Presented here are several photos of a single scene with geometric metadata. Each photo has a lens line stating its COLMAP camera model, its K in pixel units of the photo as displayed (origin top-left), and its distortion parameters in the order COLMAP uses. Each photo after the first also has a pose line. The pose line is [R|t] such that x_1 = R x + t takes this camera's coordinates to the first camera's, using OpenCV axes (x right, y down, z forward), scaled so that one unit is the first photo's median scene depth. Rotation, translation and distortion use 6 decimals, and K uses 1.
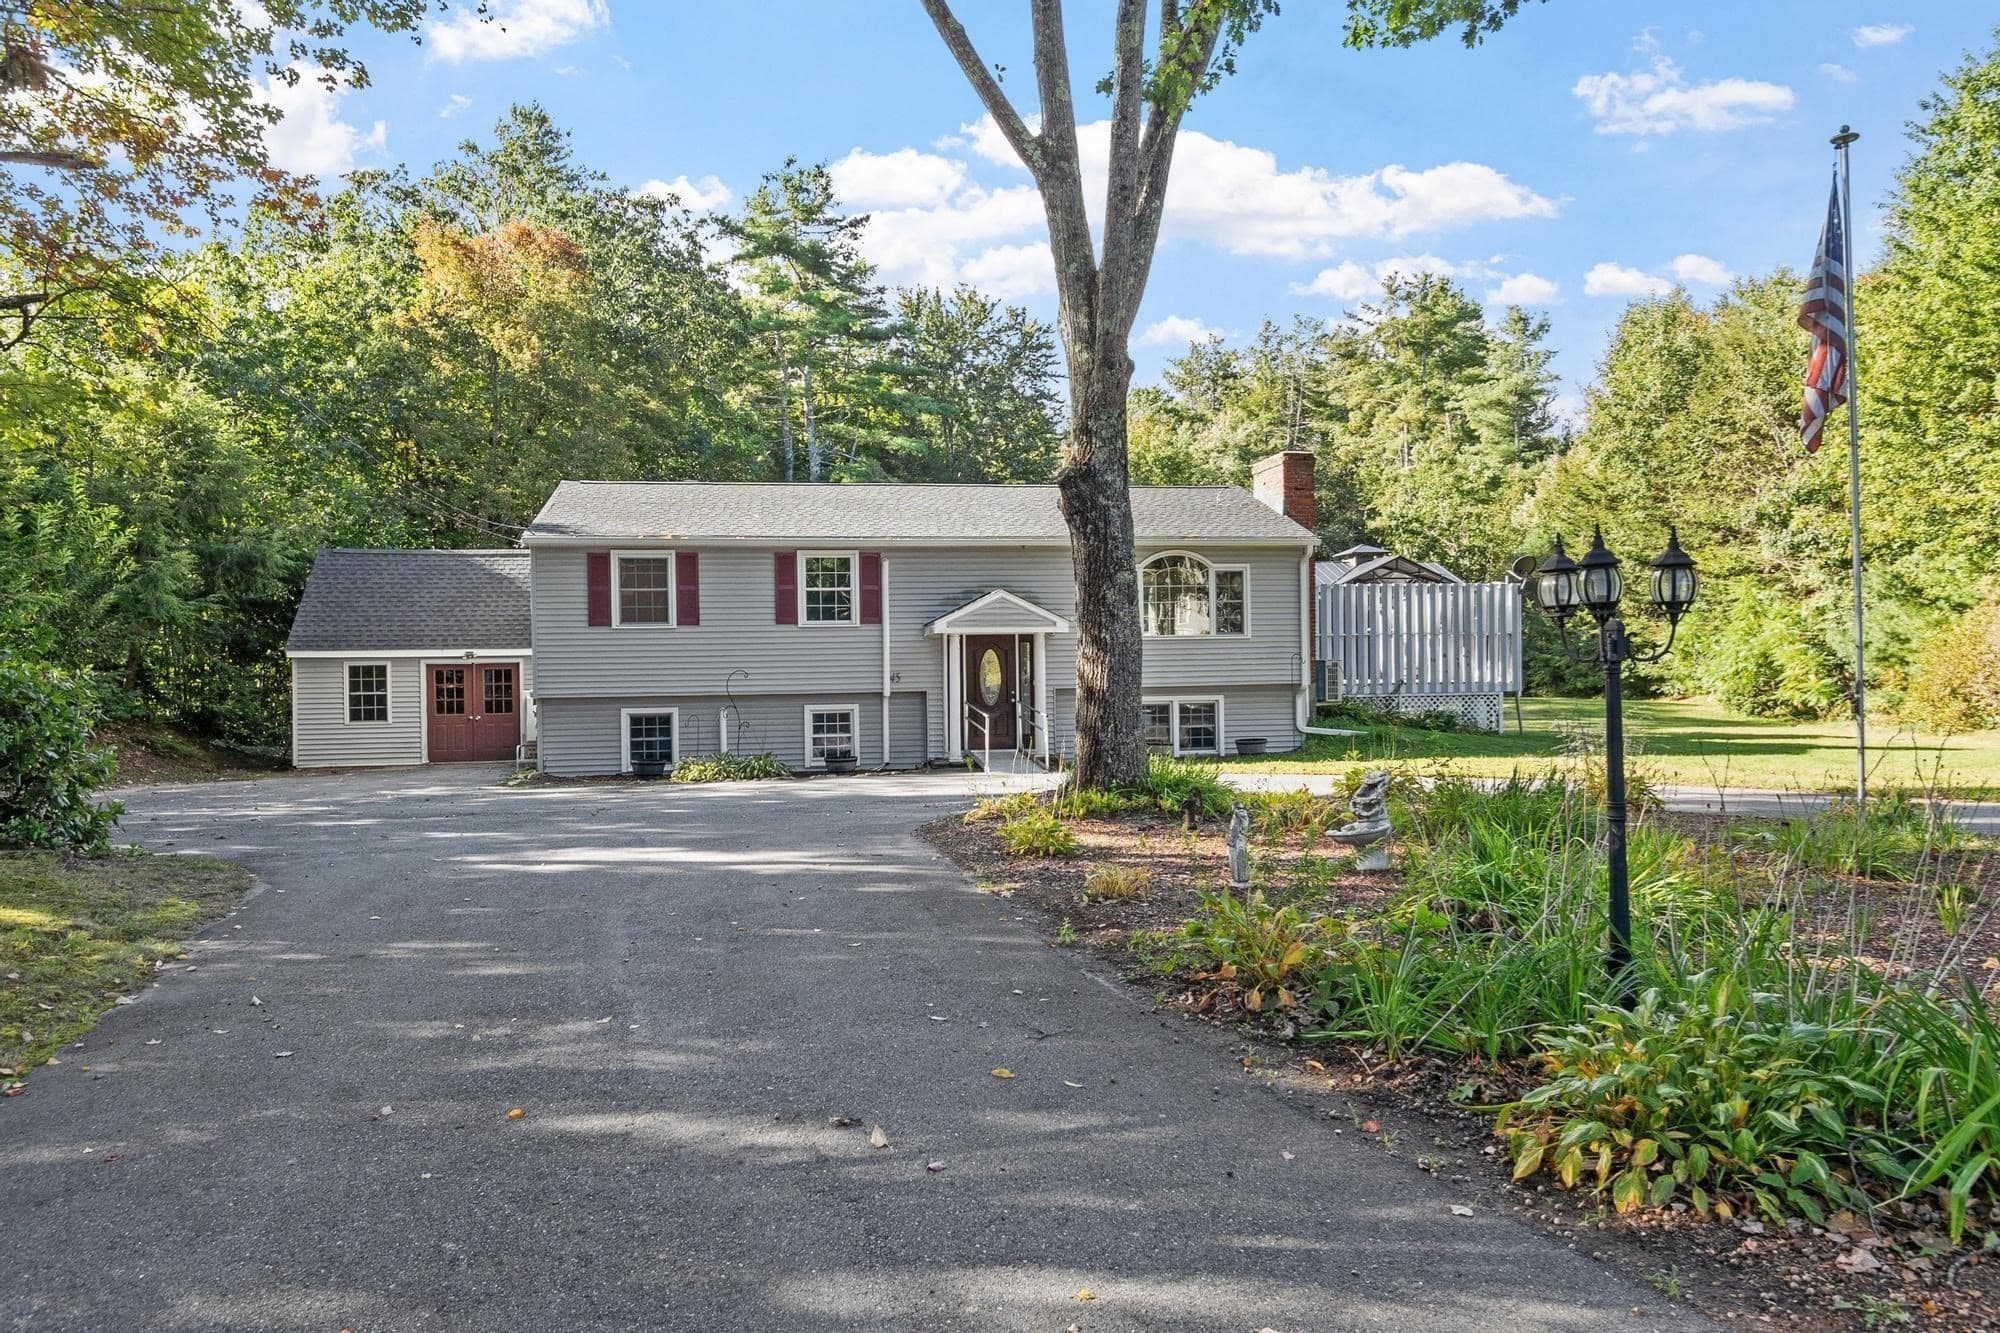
lens RADIAL K [[1443.0, 0, 1000.0], [0, 1443.0, 666.5], [0, 0, 1]] dist [-0.001554, -0.000548]
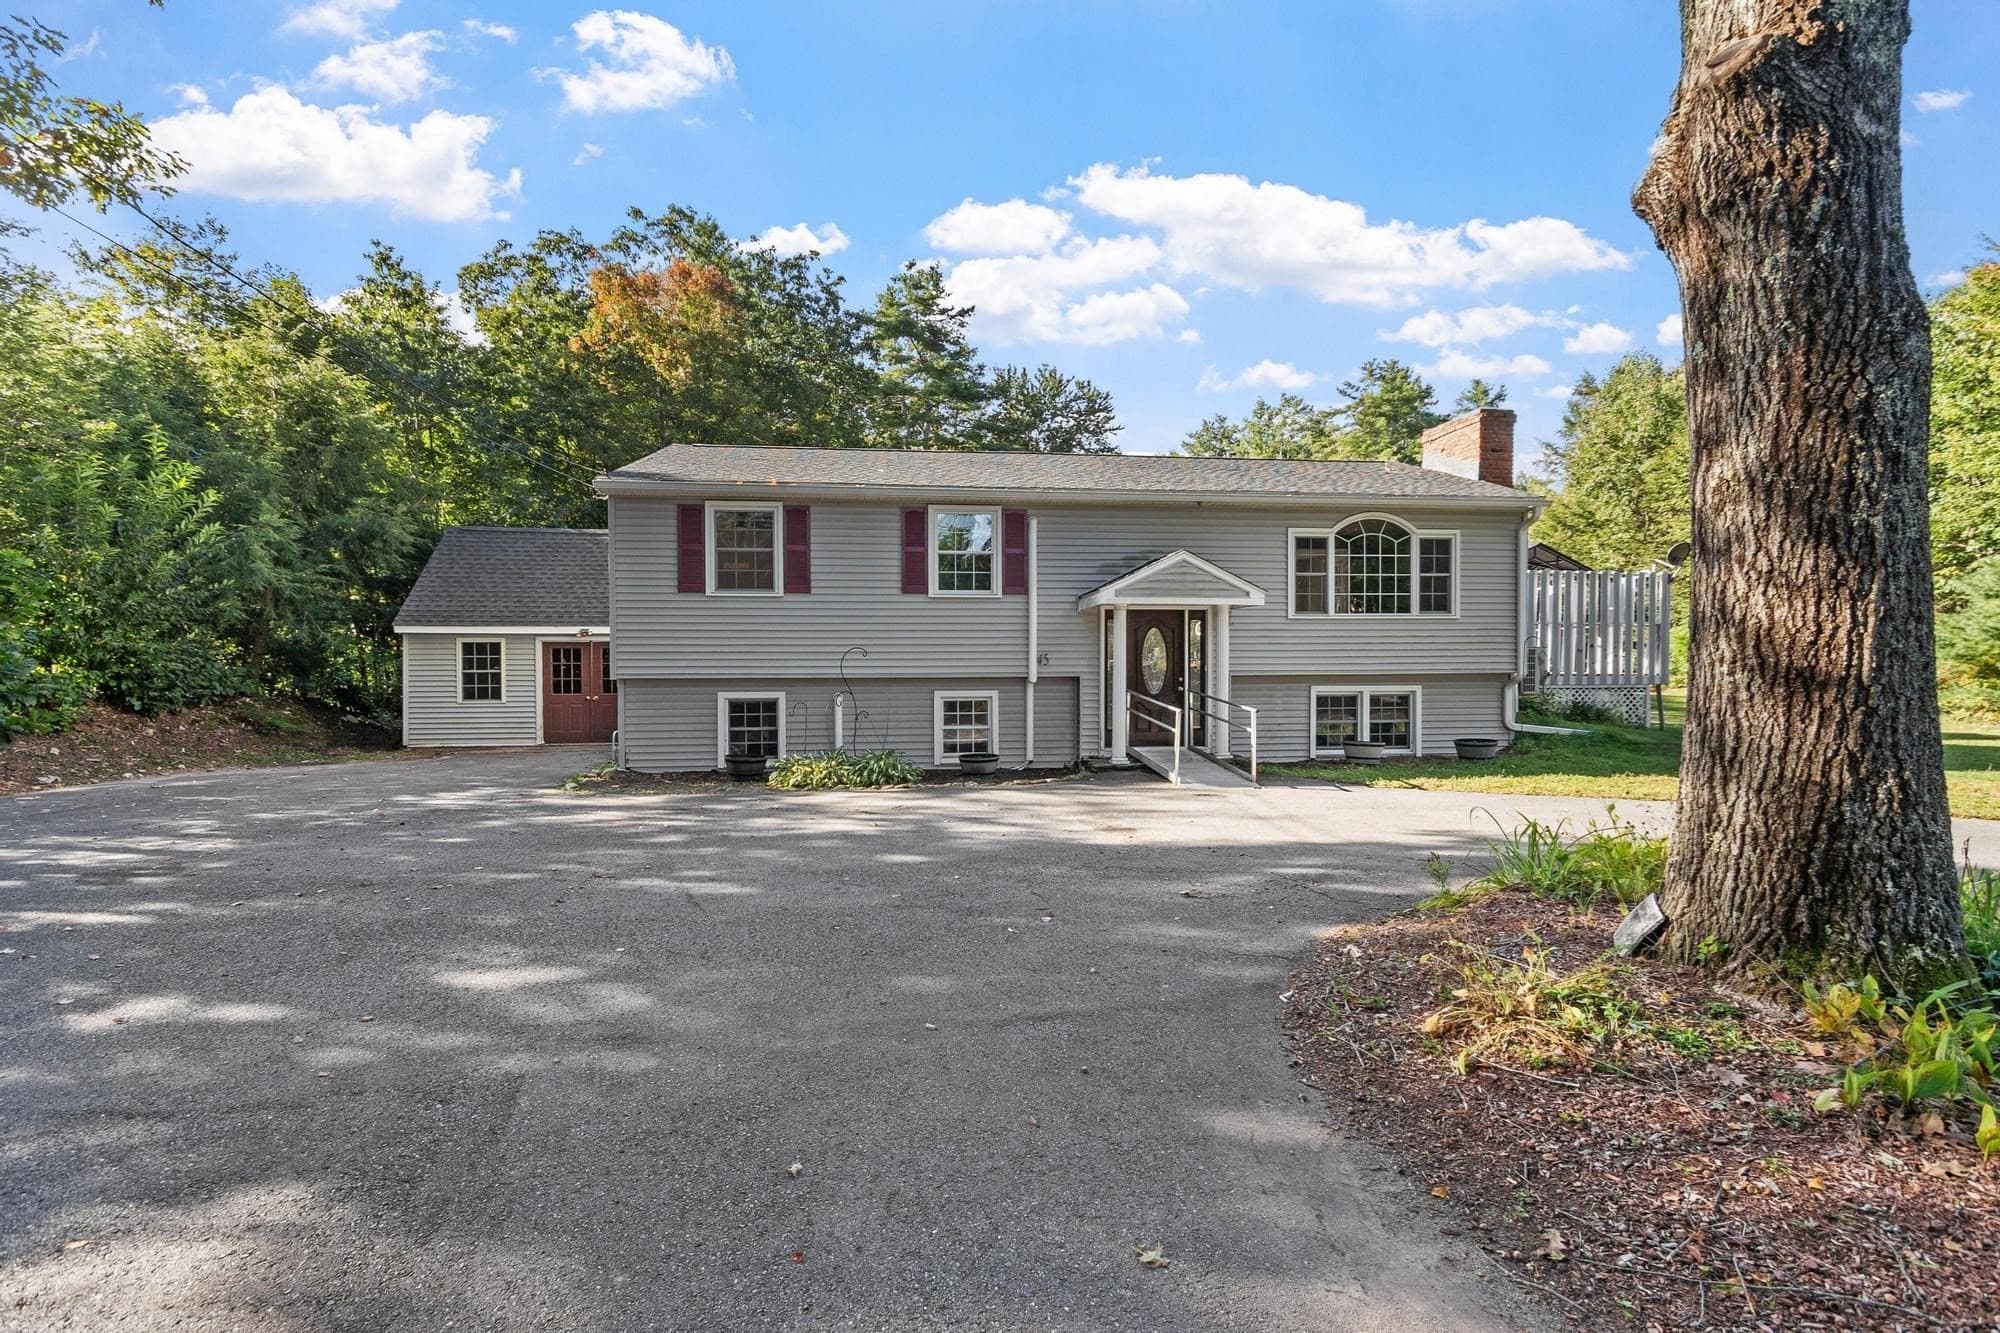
lens RADIAL K [[910.1, 0, 992.5], [0, 910.1, 686.1], [0, 0, 1]] dist [-0.004010, -0.000347]
pose [[0.998686, 0.013400, -0.049455, -0.074568], [-0.012055, 0.999552, 0.027410, 0.008820], [0.049800, -0.026778, 0.998400, 0.465907]]
